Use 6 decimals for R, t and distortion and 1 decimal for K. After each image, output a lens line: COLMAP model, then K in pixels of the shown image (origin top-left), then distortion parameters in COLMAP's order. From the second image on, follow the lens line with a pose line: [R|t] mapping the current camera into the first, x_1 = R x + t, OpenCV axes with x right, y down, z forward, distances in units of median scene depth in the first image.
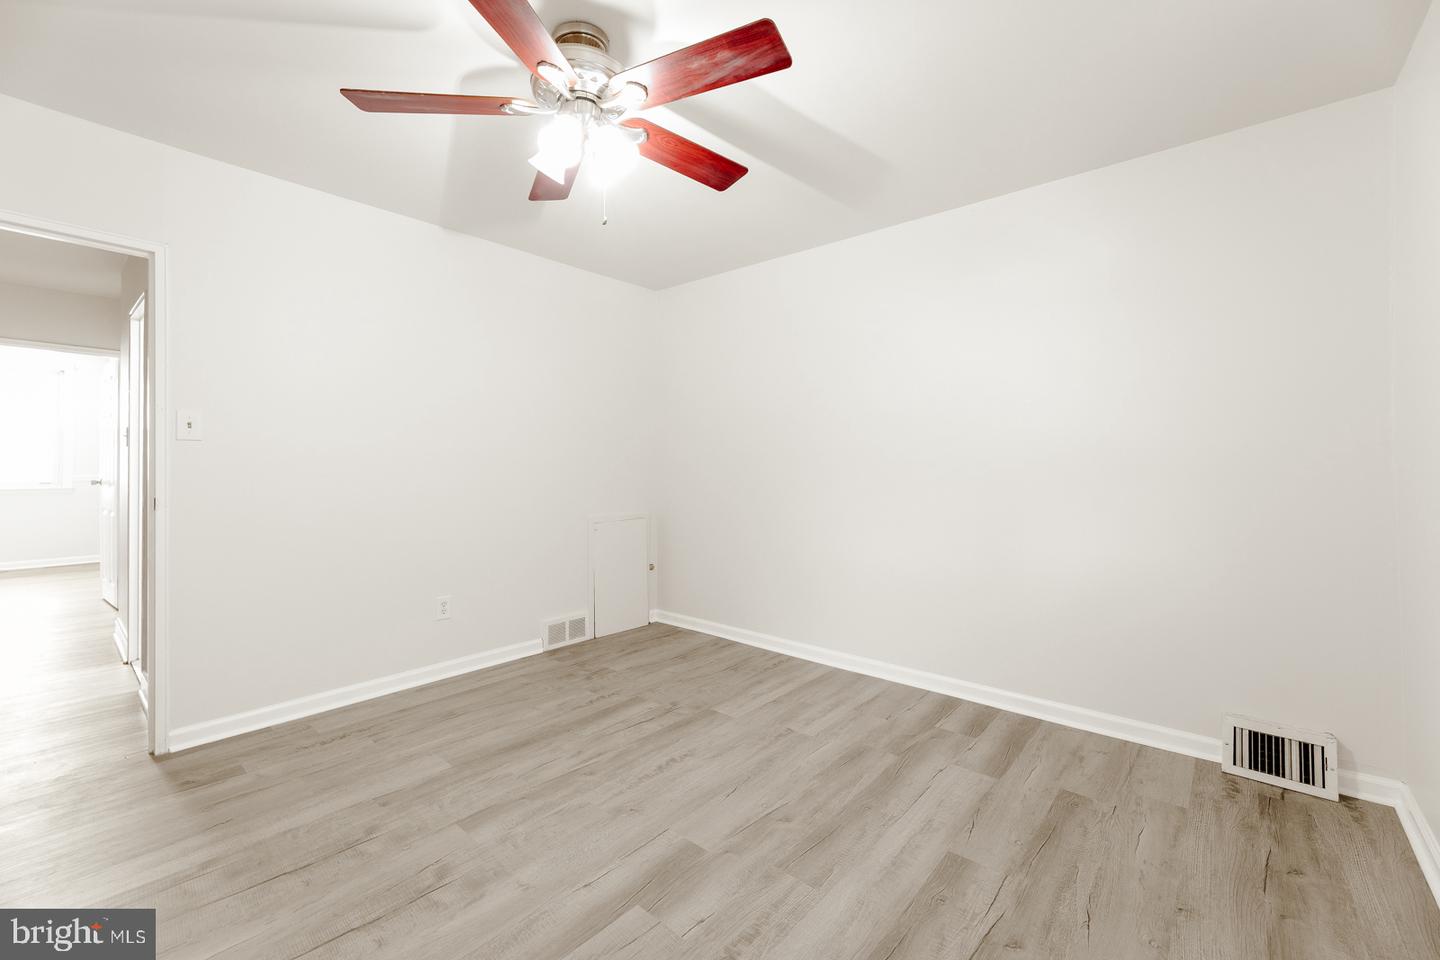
lens RADIAL K [[593.8, 0, 725.0], [0, 593.8, 461.0], [0, 0, 1]] dist [0.001205, 0.000096]
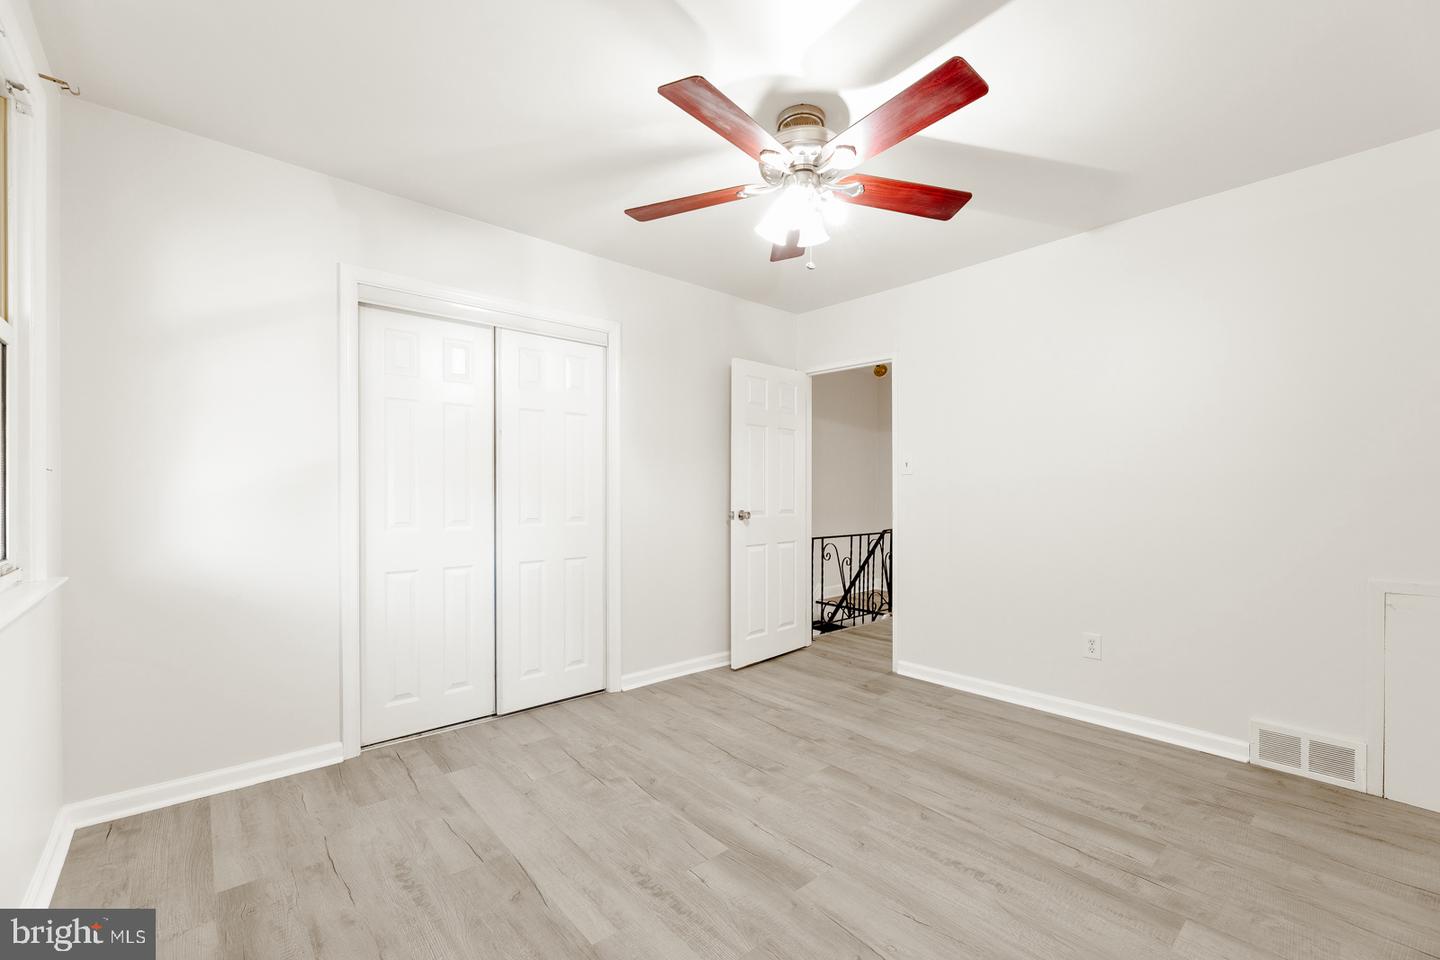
lens RADIAL K [[607.6, 0, 725.8], [0, 607.6, 488.0], [0, 0, 1]] dist [-0.001402, -0.000209]
pose [[-0.136506, -0.006645, -0.990617, 0.740551], [0.007262, 0.999944, -0.007708, 0.009089], [0.990613, -0.008247, -0.136450, 0.789286]]
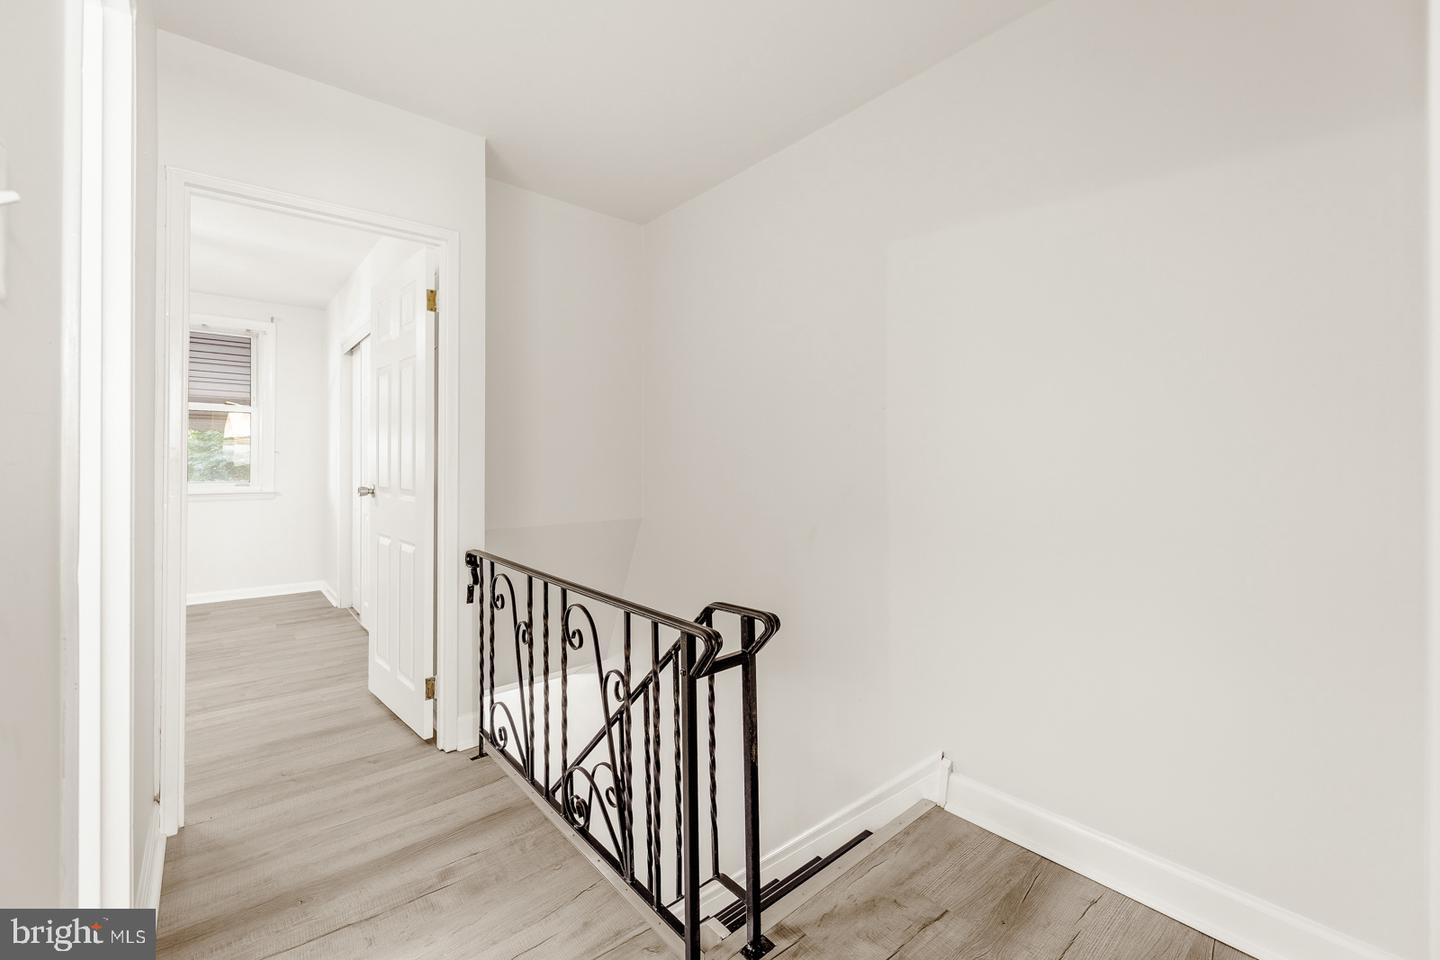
lens RADIAL K [[592.4, 0, 719.5], [0, 592.4, 451.8], [0, 0, 1]] dist [0.001439, -0.000410]
pose [[-0.987837, -0.008785, 0.155246, -1.897417], [-0.009441, 0.999949, -0.003493, -0.046384], [-0.155207, -0.004916, -0.987870, 1.769285]]
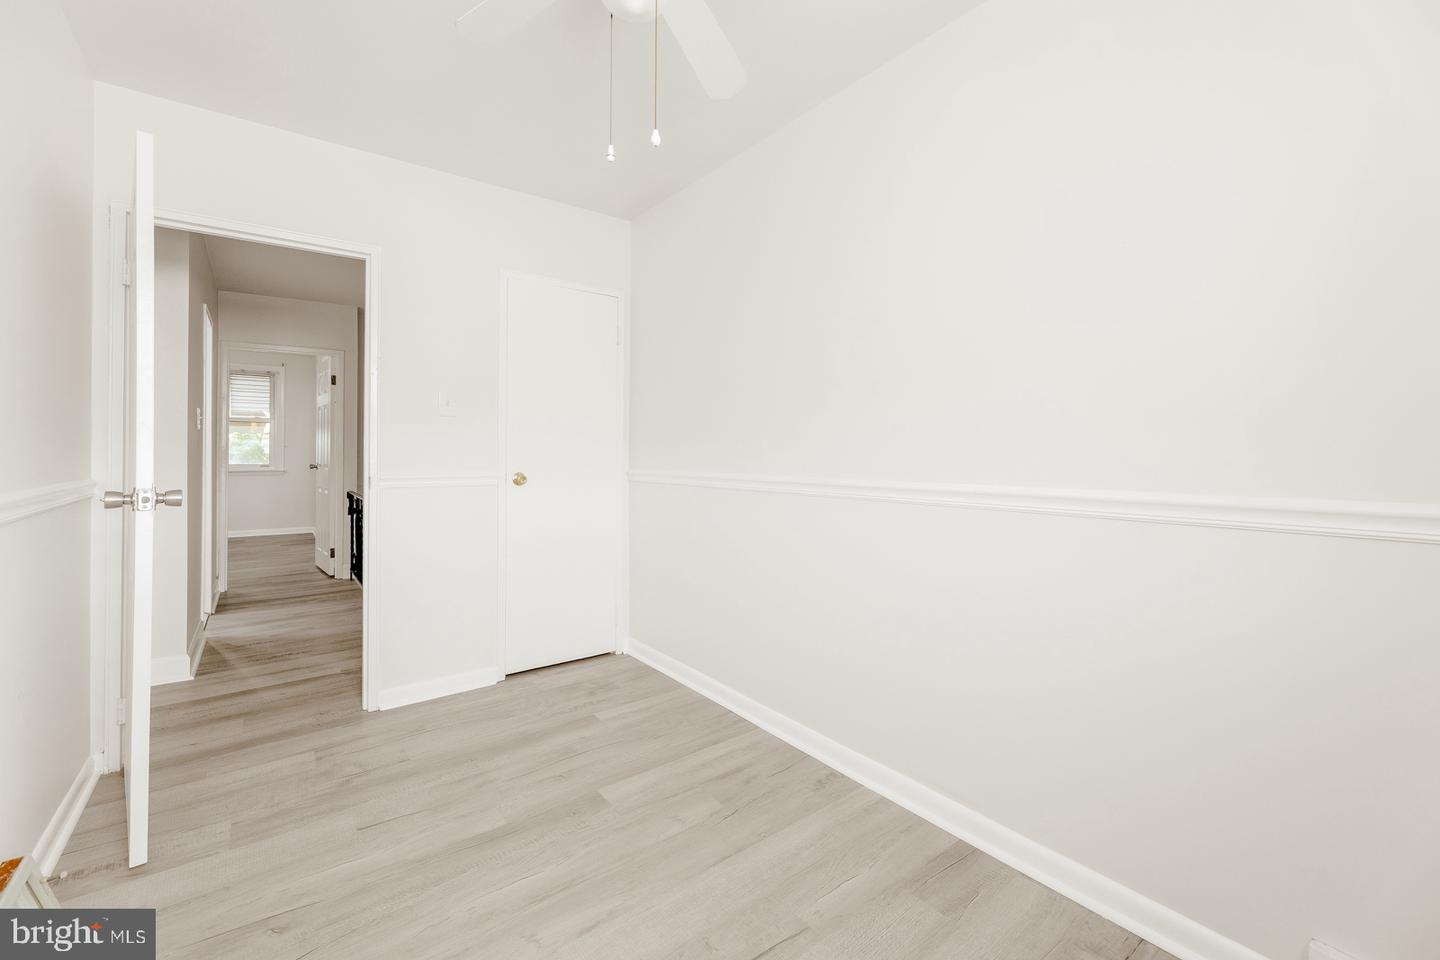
lens RADIAL K [[592.4, 0, 719.5], [0, 592.4, 451.8], [0, 0, 1]] dist [0.001439, -0.000410]
pose [[-0.978714, -0.018794, 0.204365, -3.288345], [-0.018389, 0.999823, 0.003883, -0.067478], [-0.204402, 0.000042, -0.978887, 2.862783]]
